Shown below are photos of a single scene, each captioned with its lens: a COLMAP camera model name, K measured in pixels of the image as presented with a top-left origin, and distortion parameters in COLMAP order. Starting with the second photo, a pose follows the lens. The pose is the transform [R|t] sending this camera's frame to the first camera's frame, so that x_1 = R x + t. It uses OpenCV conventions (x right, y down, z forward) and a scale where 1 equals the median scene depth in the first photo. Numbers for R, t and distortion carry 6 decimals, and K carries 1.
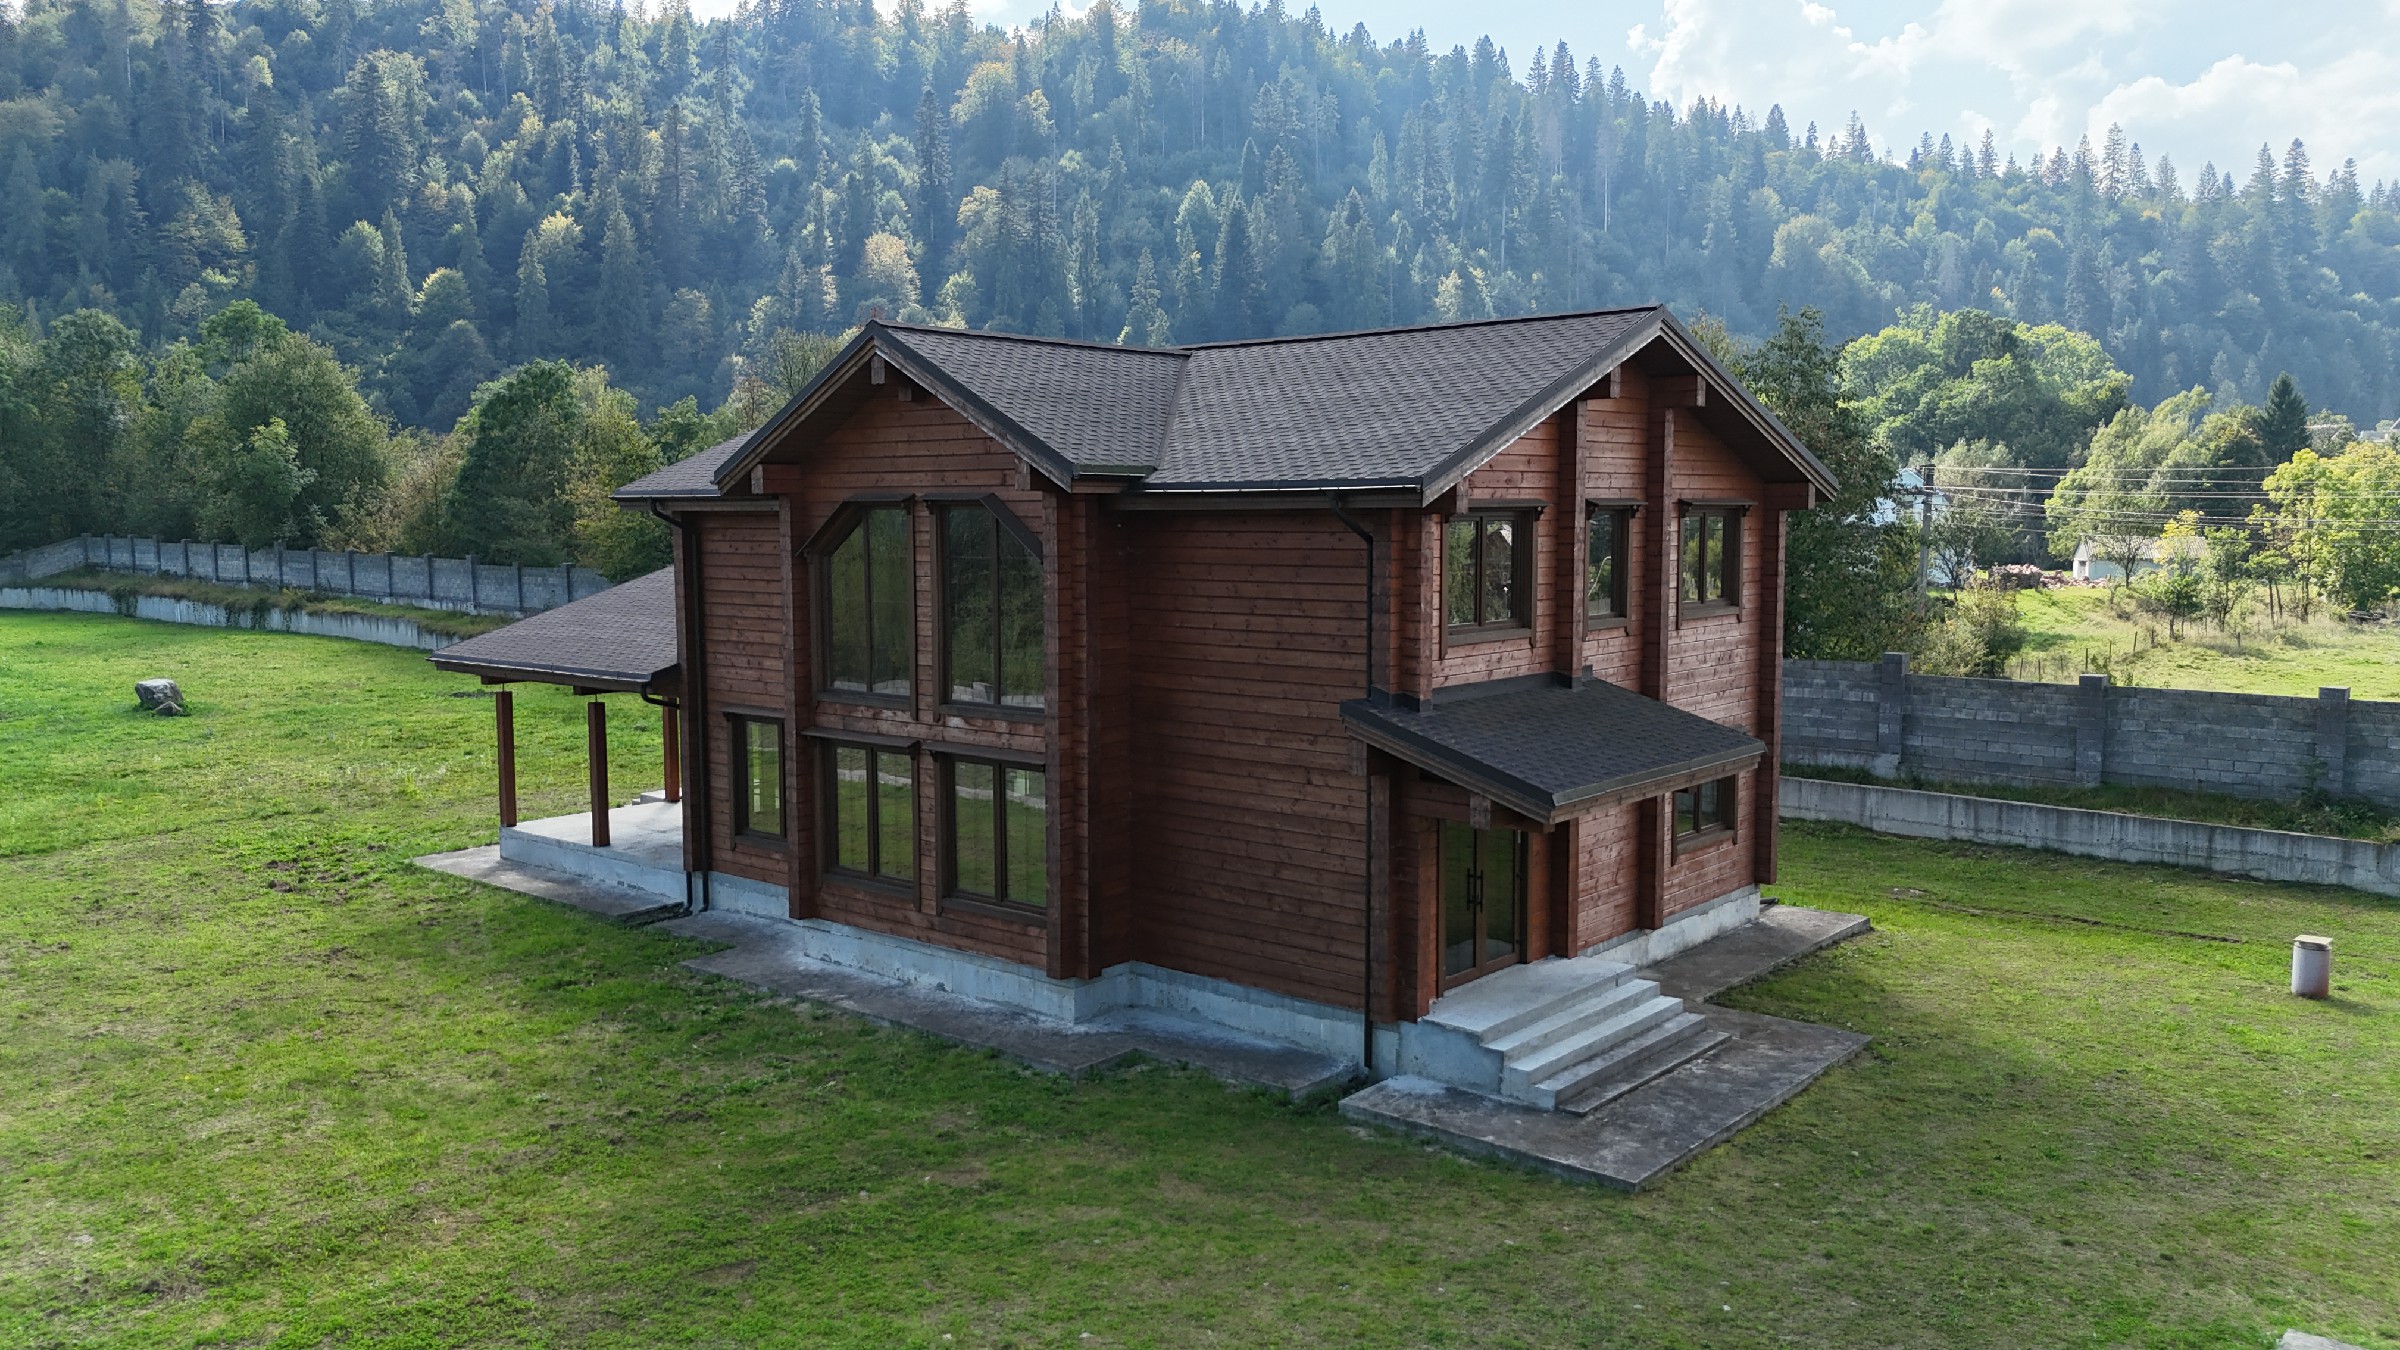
lens RADIAL K [[1764.5, 0, 1193.8], [0, 1764.5, 666.4], [0, 0, 1]] dist [0.074688, -0.069632]
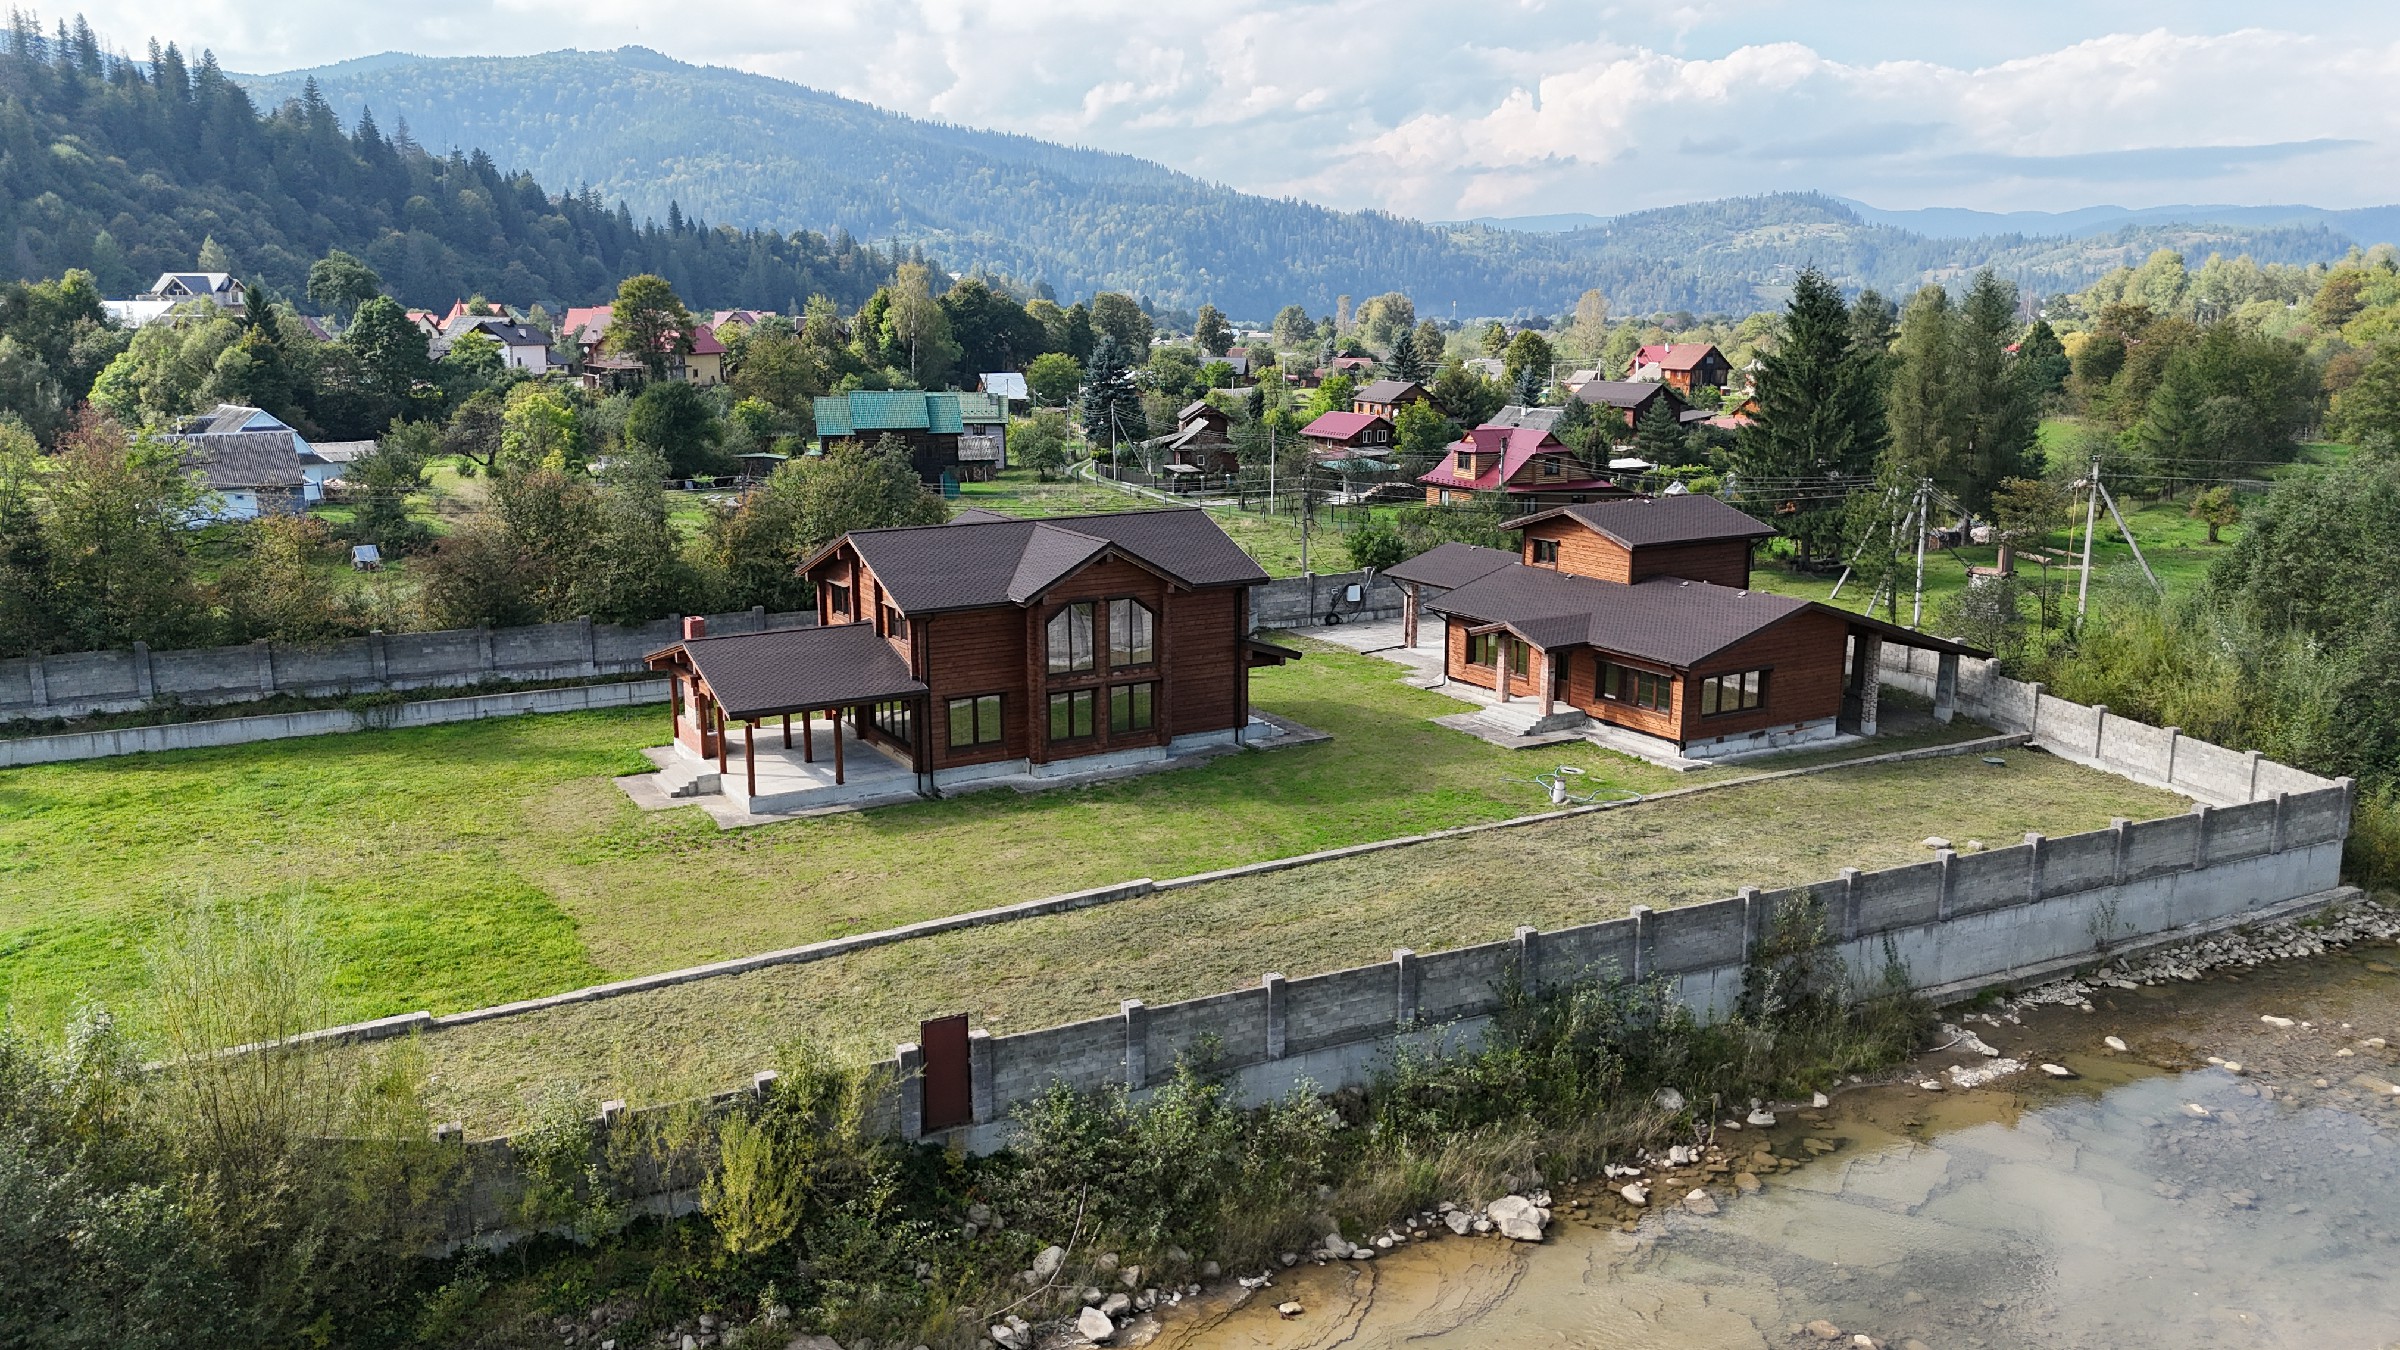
lens RADIAL K [[1764.5, 0, 1192.3], [0, 1764.5, 671.5], [0, 0, 1]] dist [0.074688, -0.069632]
pose [[0.329444, -0.190309, 0.924797, -0.242515], [0.083303, 0.981515, 0.172306, -0.040239], [-0.940493, 0.020273, 0.339208, -0.007824]]
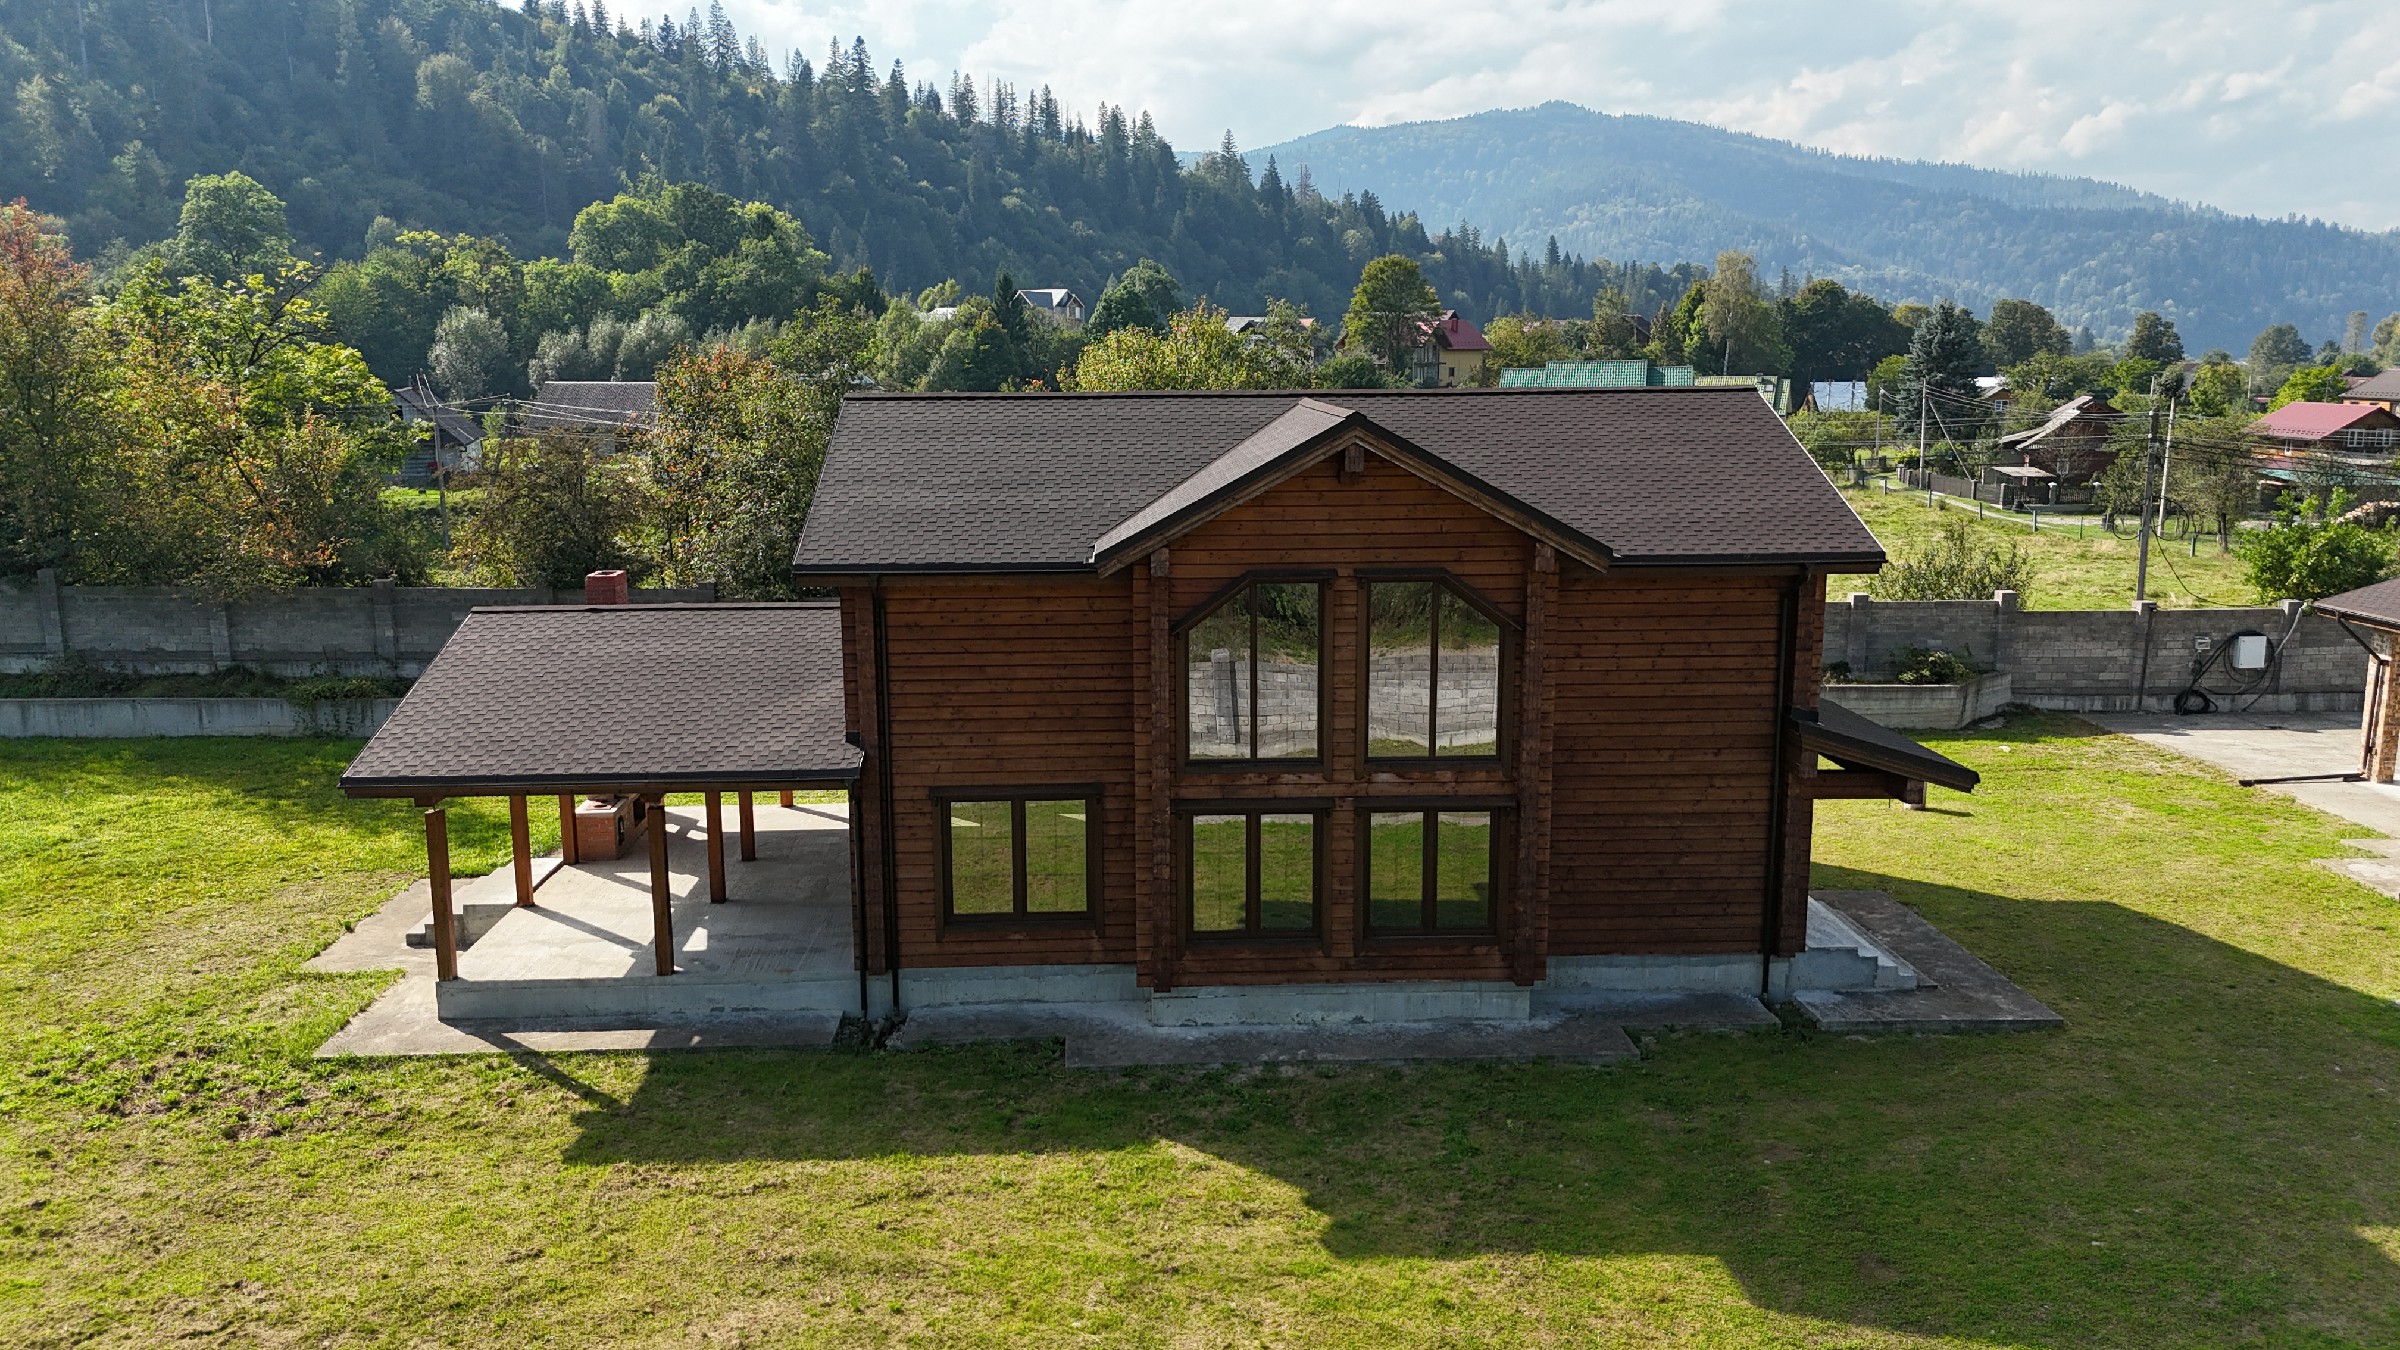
lens RADIAL K [[1764.5, 0, 1196.8], [0, 1764.5, 674.5], [0, 0, 1]] dist [0.074688, -0.069632]
pose [[0.731071, -0.121636, 0.671372, -0.082826], [0.061576, 0.991728, 0.112626, -0.014138], [-0.679518, -0.040997, 0.732513, 0.025616]]
